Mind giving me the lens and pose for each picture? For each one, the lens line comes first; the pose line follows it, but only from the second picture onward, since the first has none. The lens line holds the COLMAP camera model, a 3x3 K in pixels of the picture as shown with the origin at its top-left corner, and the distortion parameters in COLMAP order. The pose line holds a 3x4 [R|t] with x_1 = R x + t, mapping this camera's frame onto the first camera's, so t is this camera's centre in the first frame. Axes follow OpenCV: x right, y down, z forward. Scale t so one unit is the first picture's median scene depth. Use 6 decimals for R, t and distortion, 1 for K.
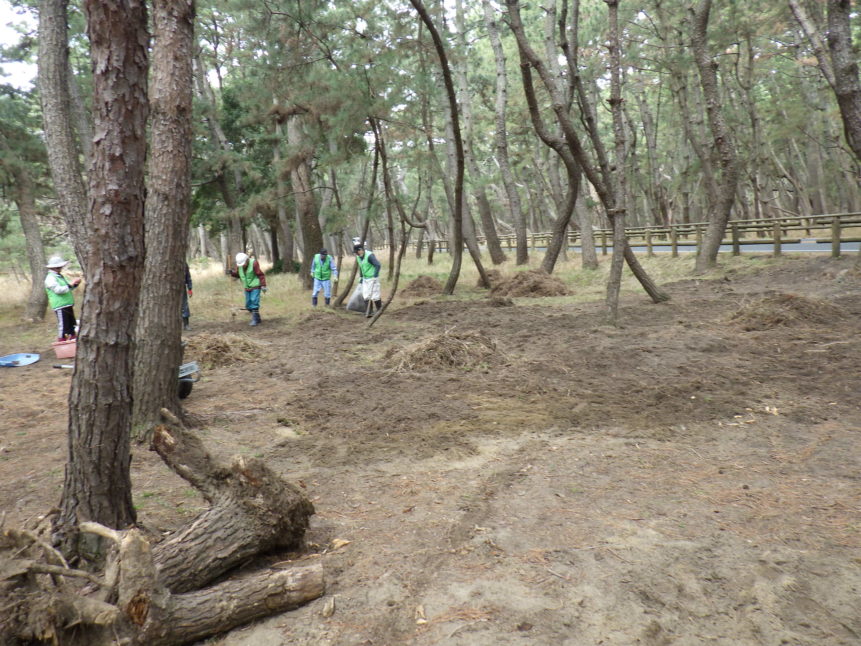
lens RADIAL K [[782.6, 0, 430.2], [0, 782.6, 322.5], [0, 0, 1]] dist [0.034867, 0.001130]
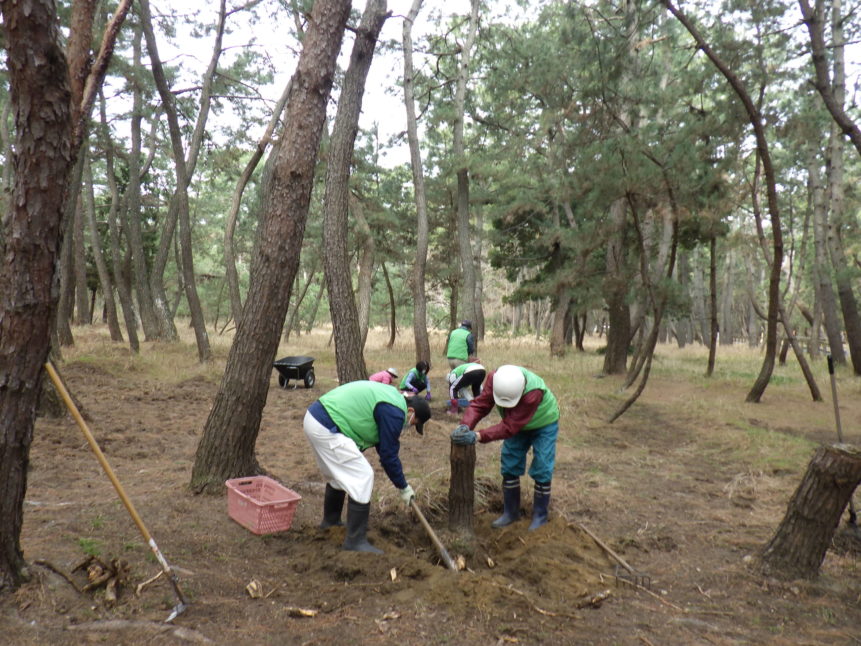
lens RADIAL K [[782.6, 0, 430.5], [0, 782.6, 323.7], [0, 0, 1]] dist [0.034867, 0.001130]
pose [[0.868521, 0.097231, -0.486022, 0.357040], [-0.144828, 0.987560, -0.061241, -0.044727], [0.474022, 0.123579, 0.871798, 0.225189]]
